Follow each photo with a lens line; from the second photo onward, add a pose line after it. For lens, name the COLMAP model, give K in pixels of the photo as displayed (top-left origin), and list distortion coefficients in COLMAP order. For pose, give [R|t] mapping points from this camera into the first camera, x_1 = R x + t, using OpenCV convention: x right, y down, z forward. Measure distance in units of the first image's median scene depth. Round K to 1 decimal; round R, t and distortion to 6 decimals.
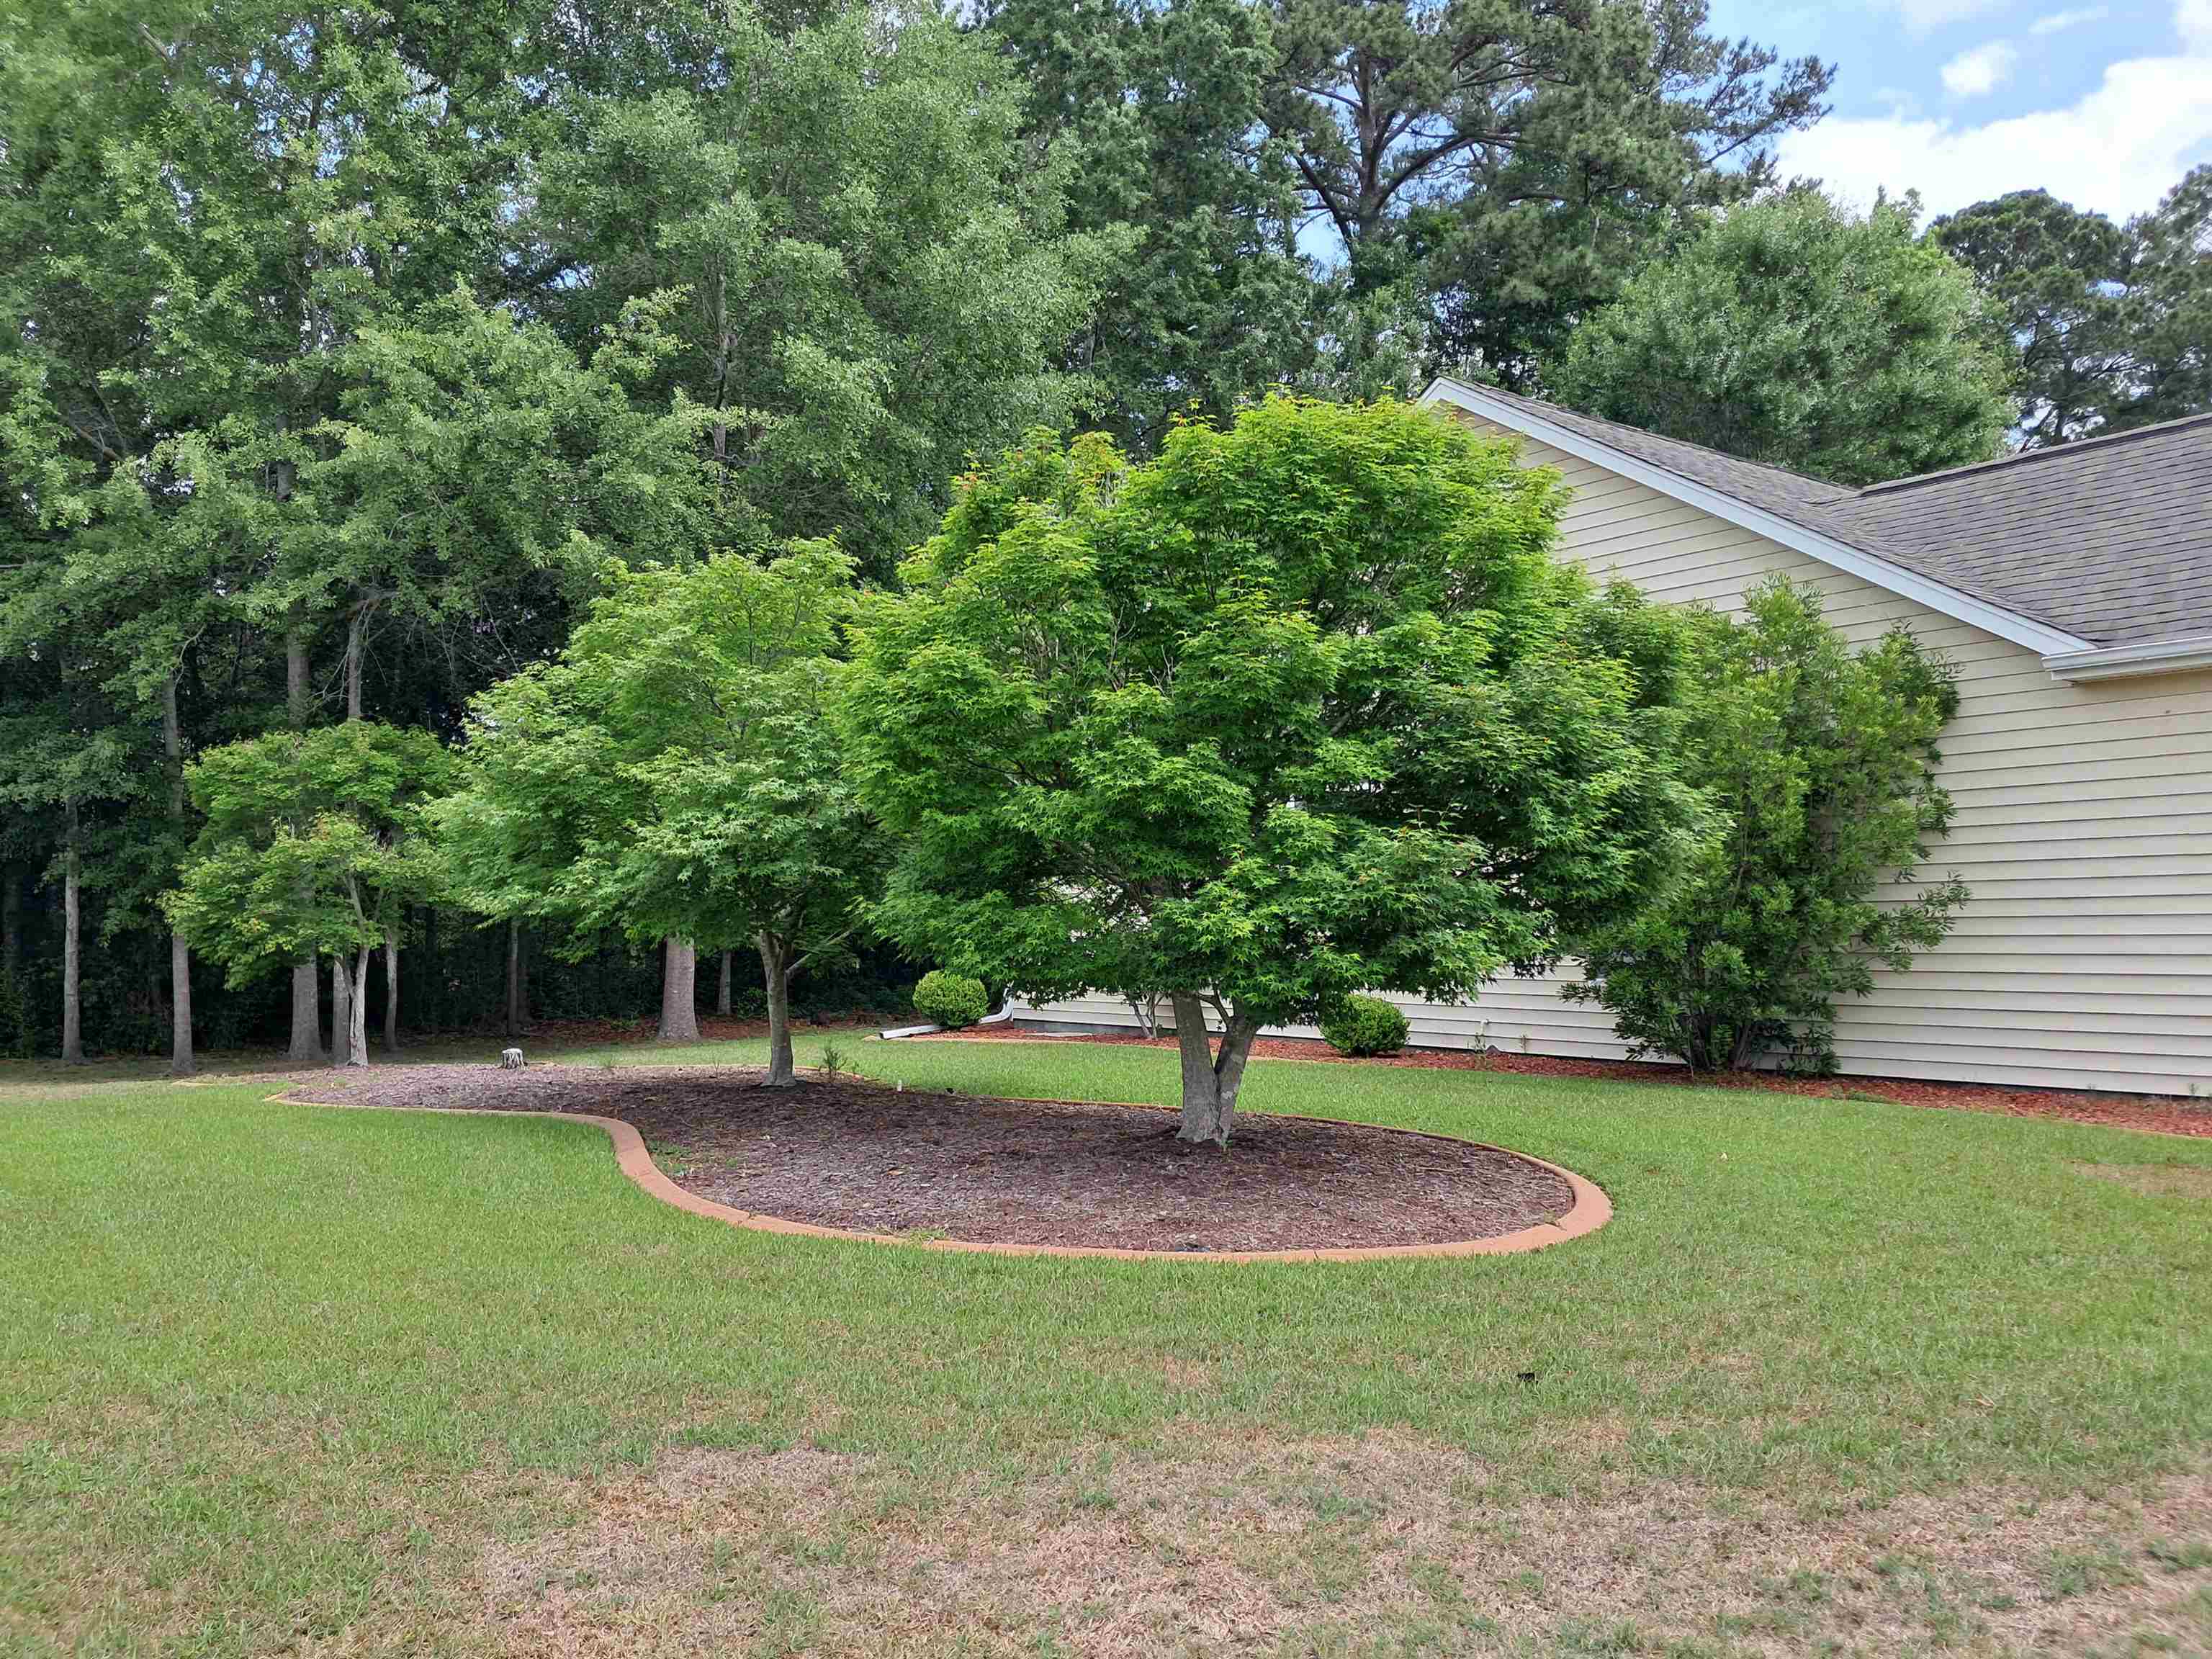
lens RADIAL K [[1738.3, 0, 1108.5], [0, 1738.3, 790.9], [0, 0, 1]] dist [0.082596, -0.179387]
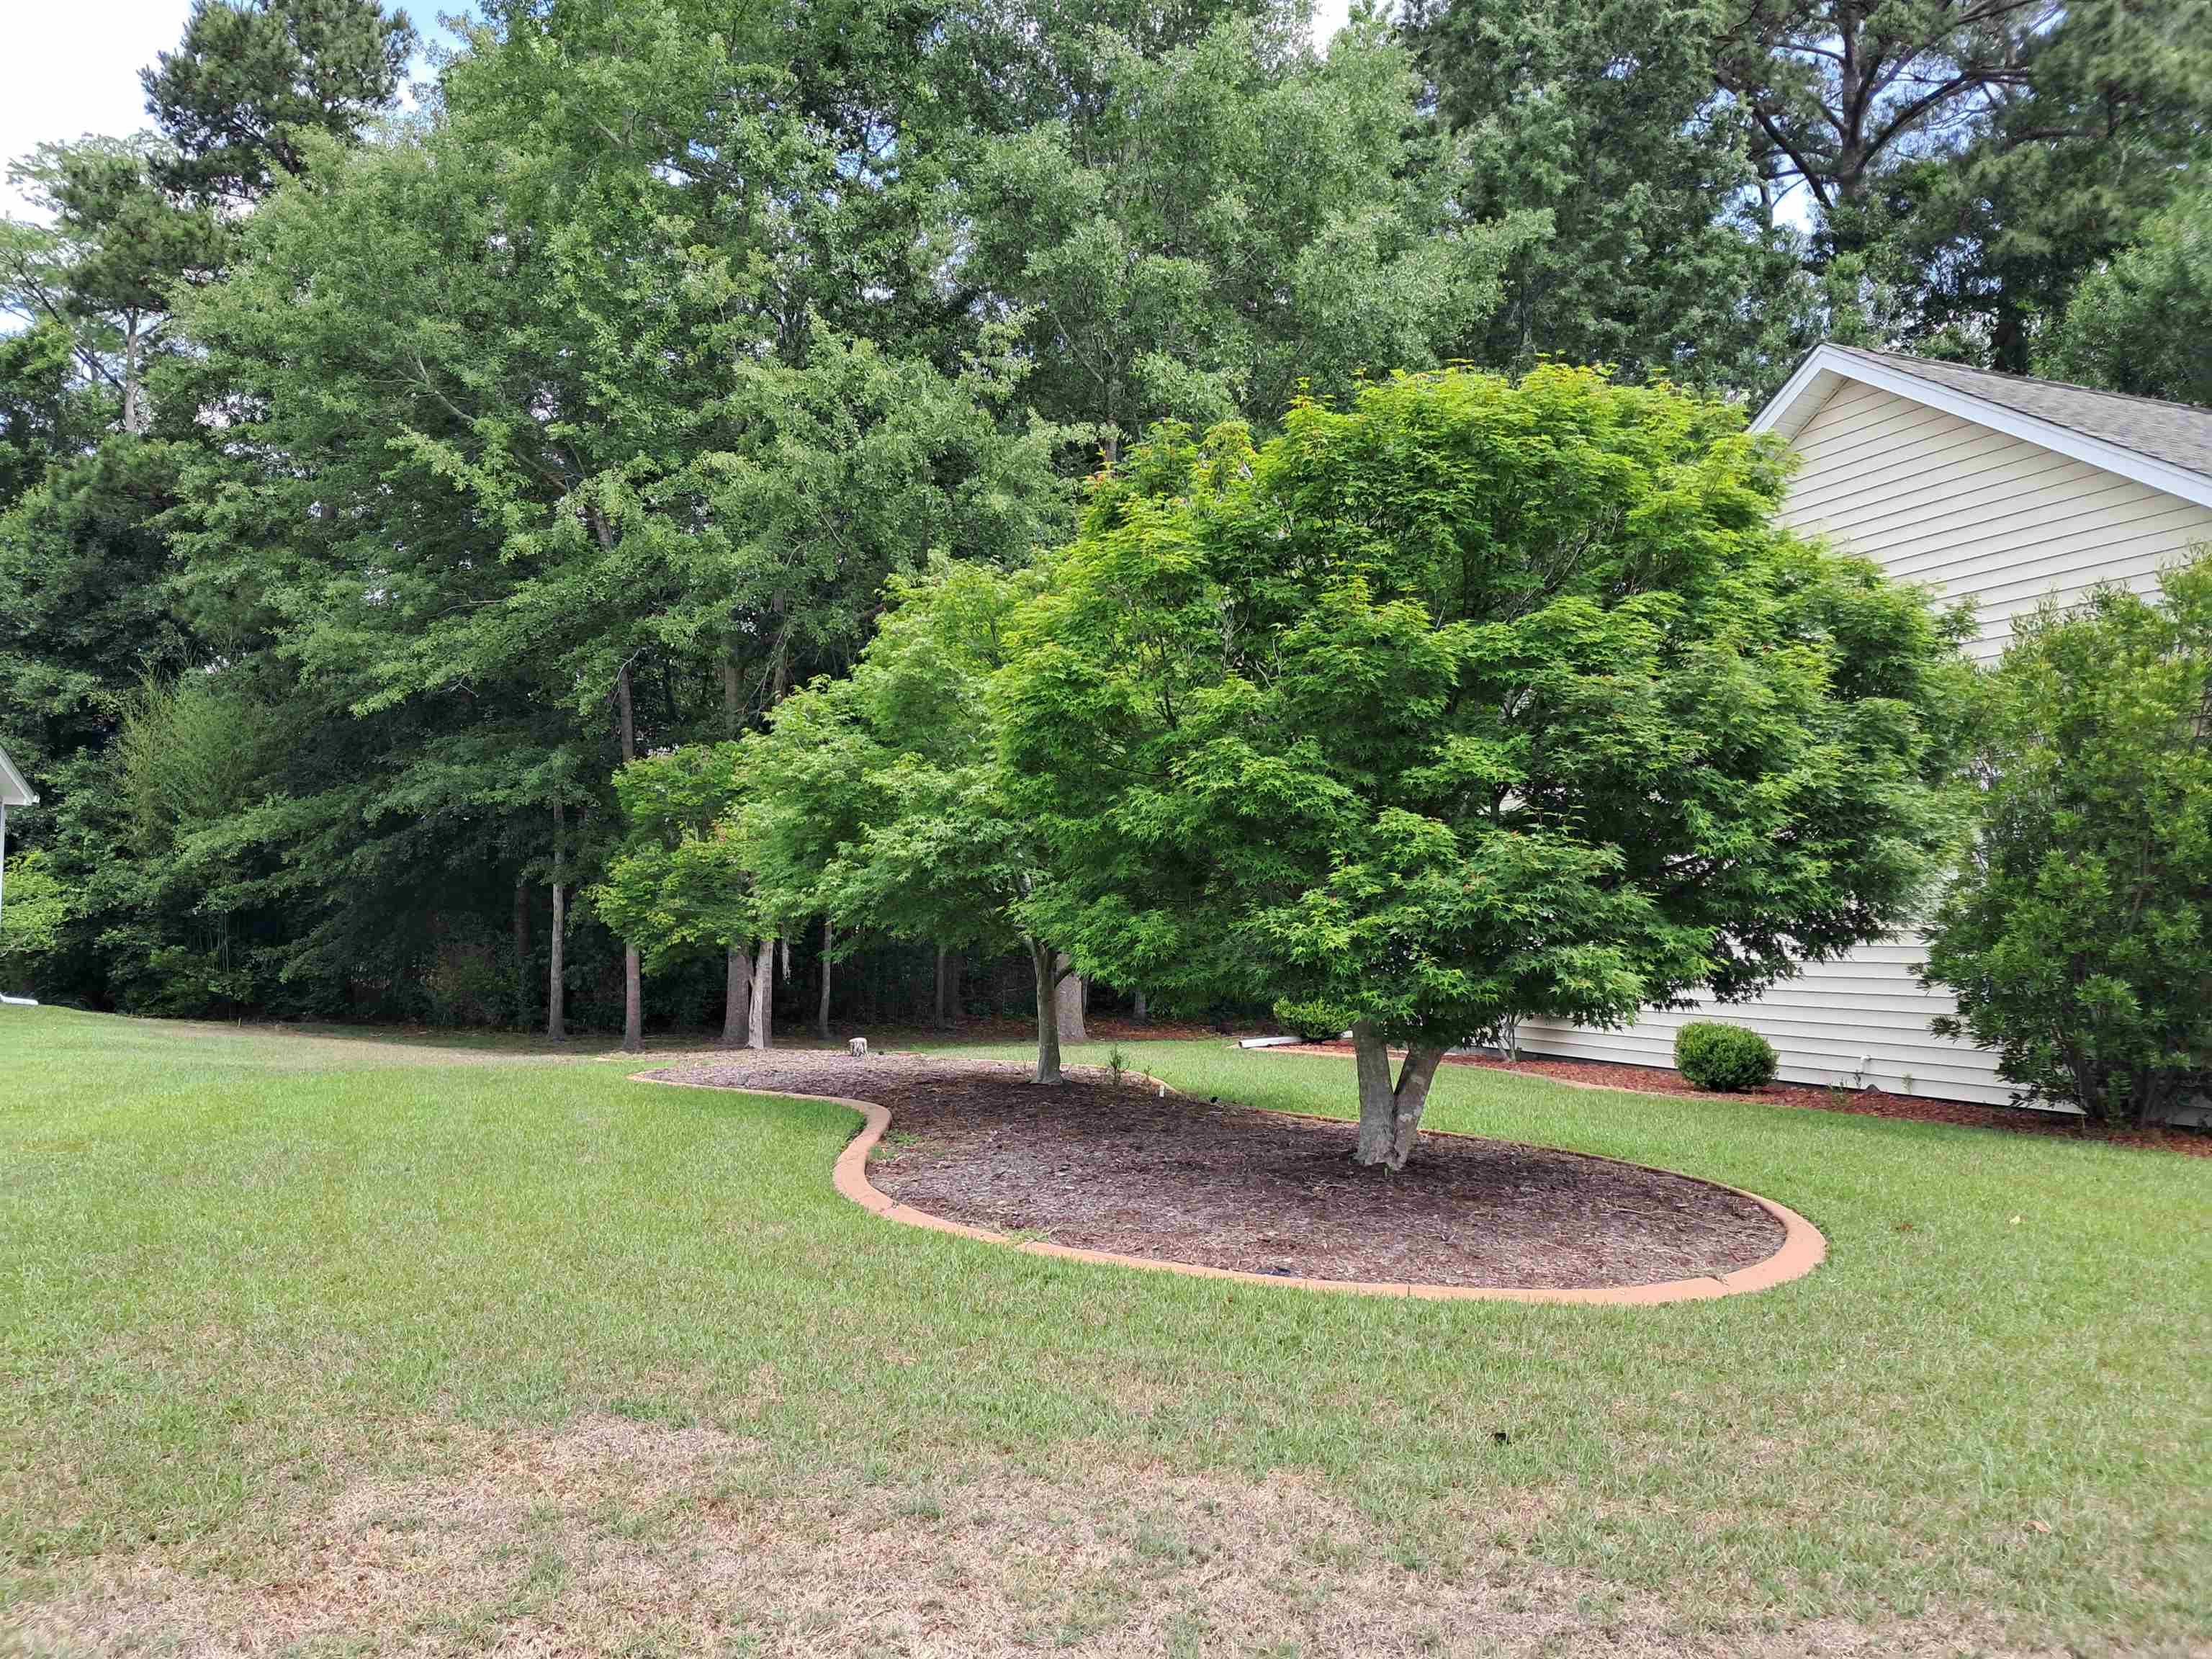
lens RADIAL K [[1737.7, 0, 1106.0], [0, 1737.7, 829.5], [0, 0, 1]] dist [-0.013661, 0.041604]
pose [[0.957064, 0.007736, -0.289773, 0.132014], [-0.003622, 0.999885, 0.014730, 0.003885], [0.289853, -0.013048, 0.956982, 0.039380]]
